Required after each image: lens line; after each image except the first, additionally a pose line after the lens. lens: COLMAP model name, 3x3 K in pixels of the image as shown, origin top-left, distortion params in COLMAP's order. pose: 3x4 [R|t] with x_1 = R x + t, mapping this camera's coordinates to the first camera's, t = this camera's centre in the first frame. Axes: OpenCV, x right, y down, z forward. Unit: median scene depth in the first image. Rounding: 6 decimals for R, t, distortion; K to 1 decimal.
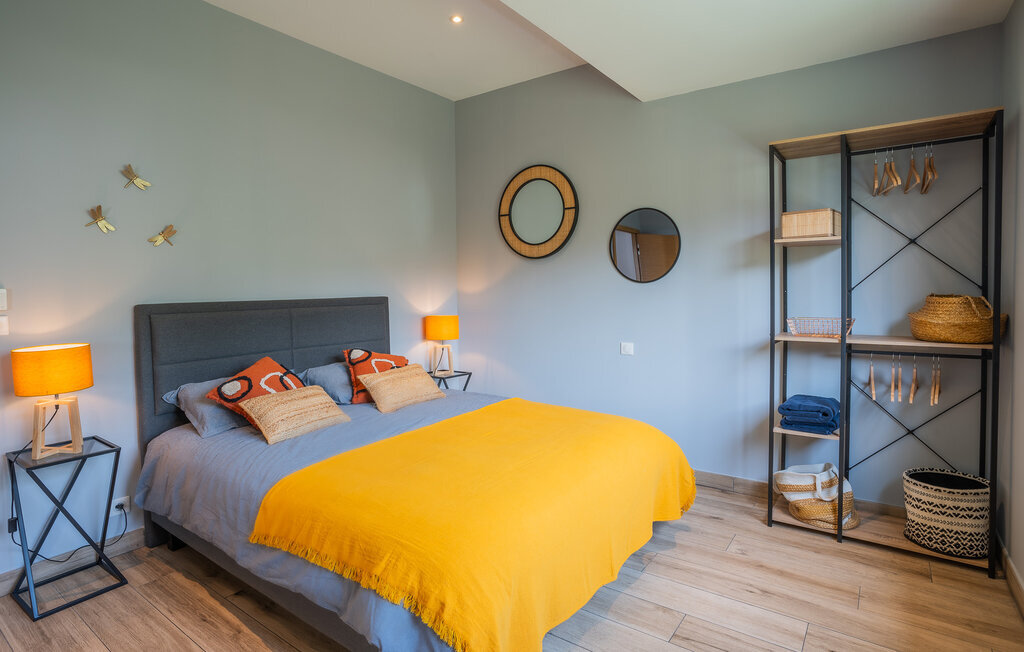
lens RADIAL K [[546.0, 0, 514.3], [0, 546.0, 306.5], [0, 0, 1]] dist [-0.002138, -0.000236]
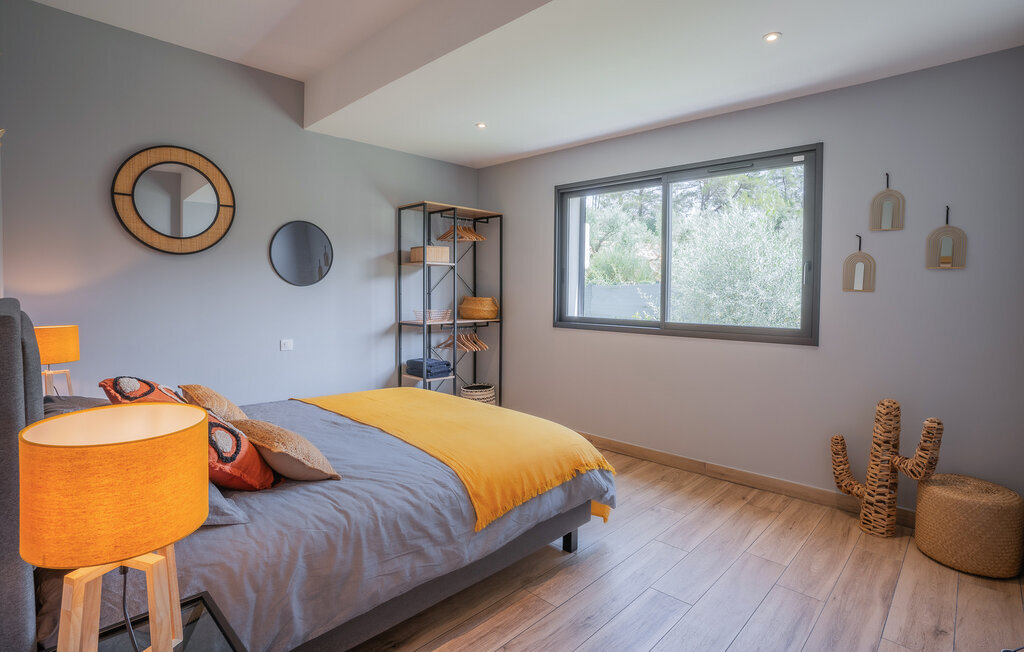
lens RADIAL K [[504.8, 0, 510.0], [0, 504.8, 303.0], [0, 0, 1]] dist [-0.057610, 0.020127]
pose [[0.159717, -0.009582, 0.987116, -0.712079], [0.023151, 0.999714, 0.005958, -0.003025], [-0.986891, 0.021901, 0.159893, 0.390437]]
